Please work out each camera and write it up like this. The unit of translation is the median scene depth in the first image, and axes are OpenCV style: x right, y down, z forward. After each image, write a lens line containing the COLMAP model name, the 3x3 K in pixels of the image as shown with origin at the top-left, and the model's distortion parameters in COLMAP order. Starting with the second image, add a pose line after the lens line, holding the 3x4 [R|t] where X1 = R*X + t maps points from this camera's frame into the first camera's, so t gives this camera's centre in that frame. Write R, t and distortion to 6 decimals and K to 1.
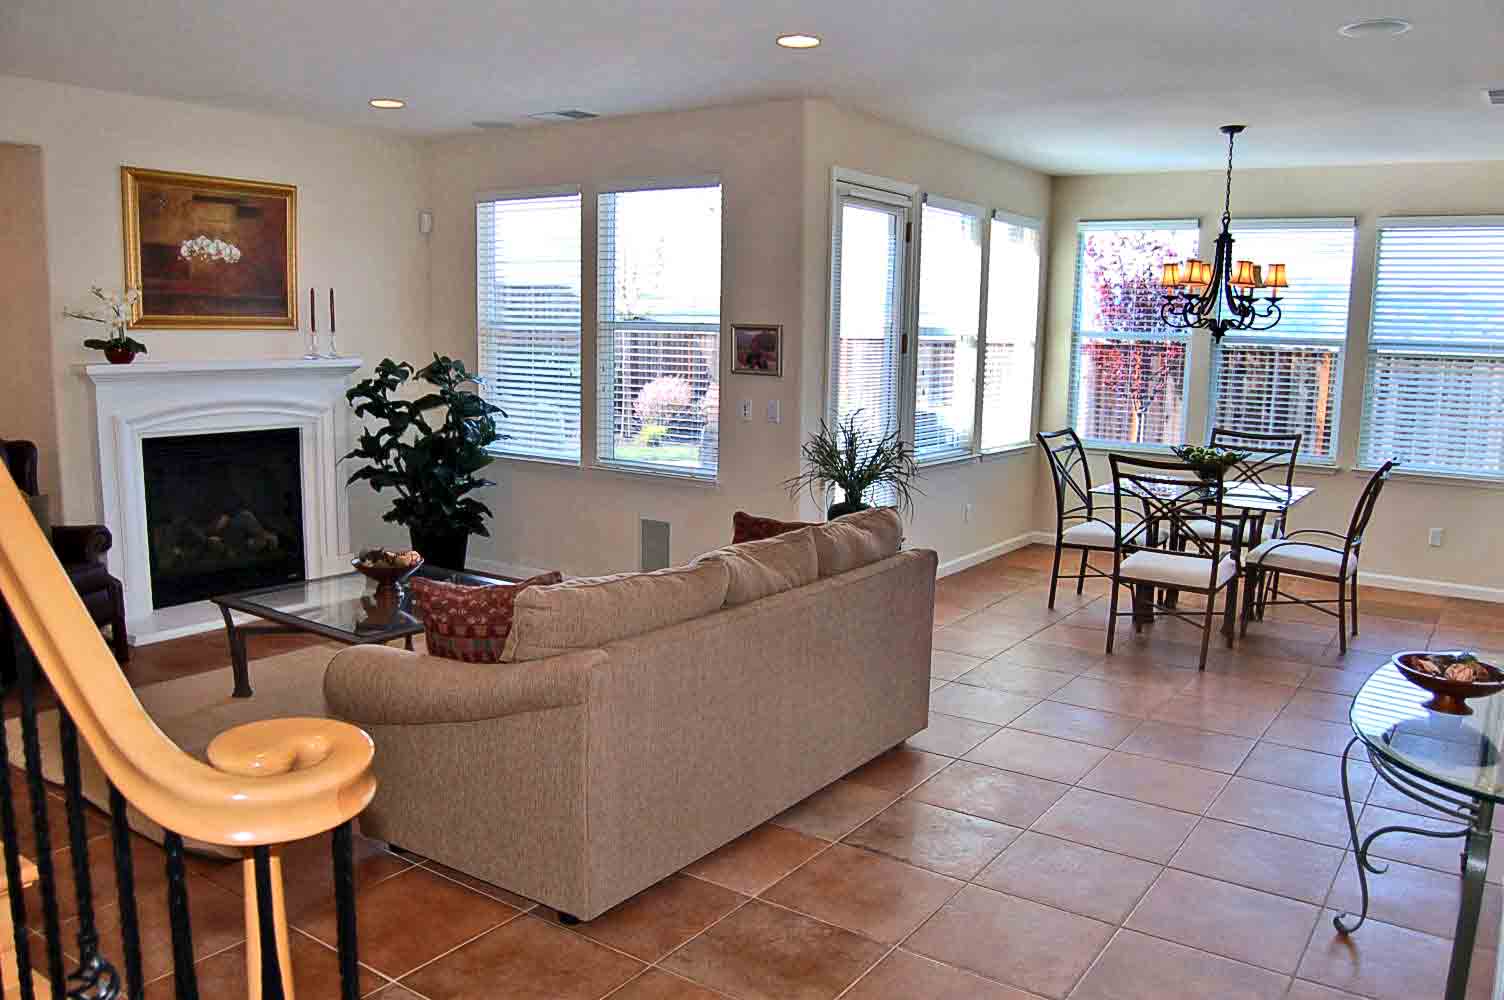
lens RADIAL K [[1163.3, 0, 741.8], [0, 1163.3, 506.9], [0, 0, 1]] dist [-0.104232, 0.045510]
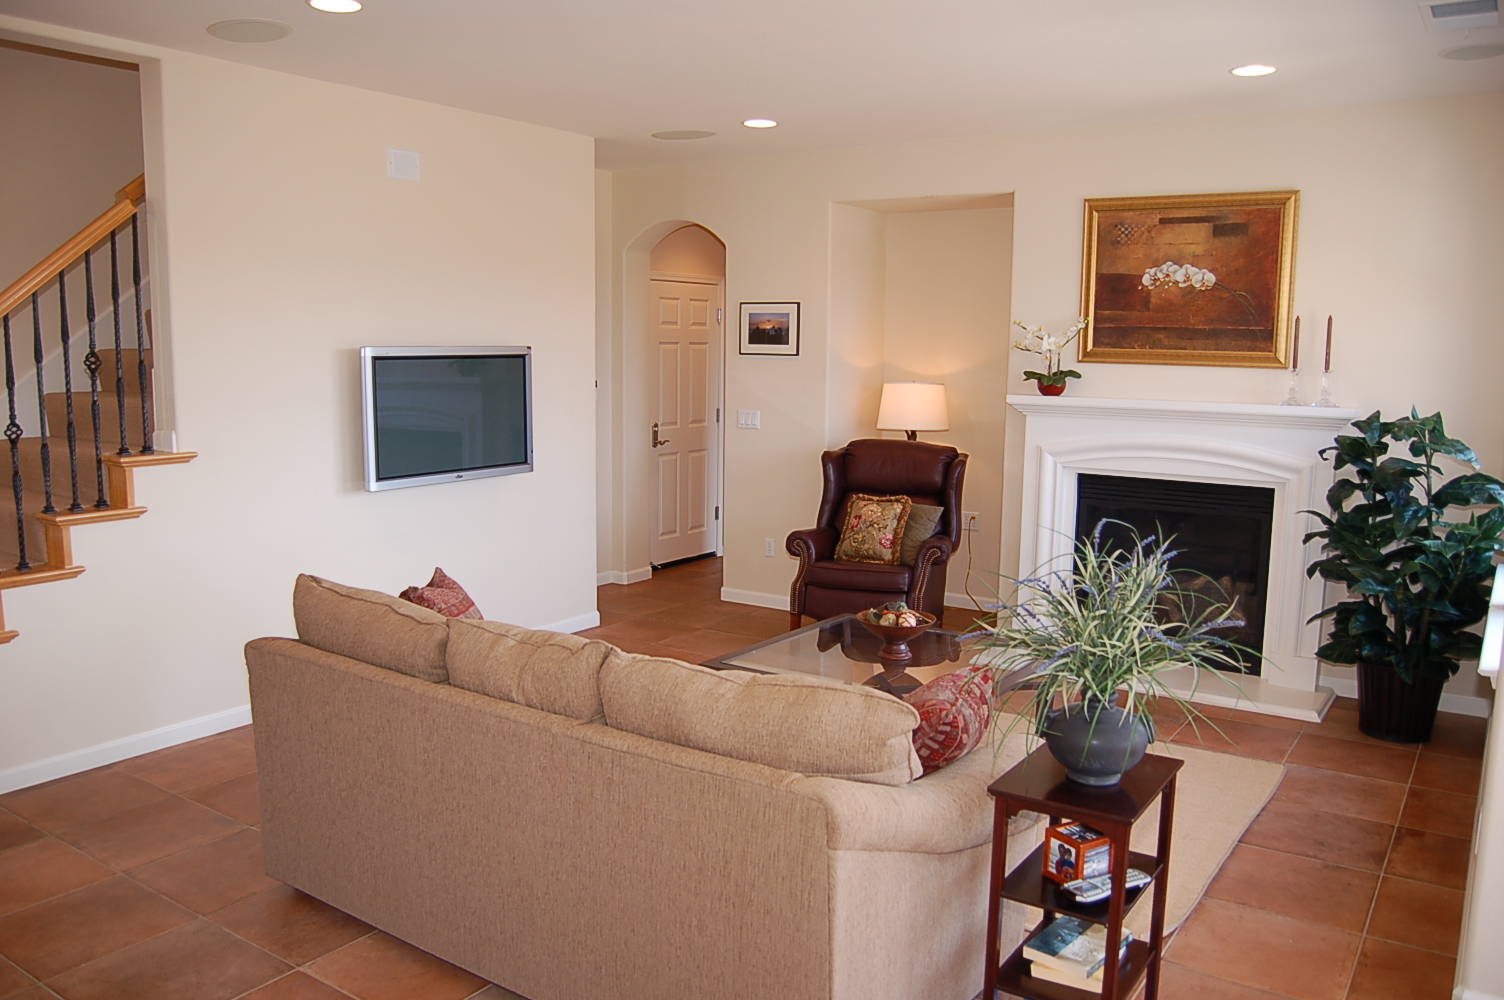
lens RADIAL K [[1163.3, 0, 741.8], [0, 1163.3, 506.9], [0, 0, 1]] dist [-0.104232, 0.045510]
pose [[-0.002487, 0.118656, -0.992932, 0.461092], [-0.163368, 0.979547, 0.117466, -0.098860], [0.986562, 0.162505, 0.016948, 0.682116]]
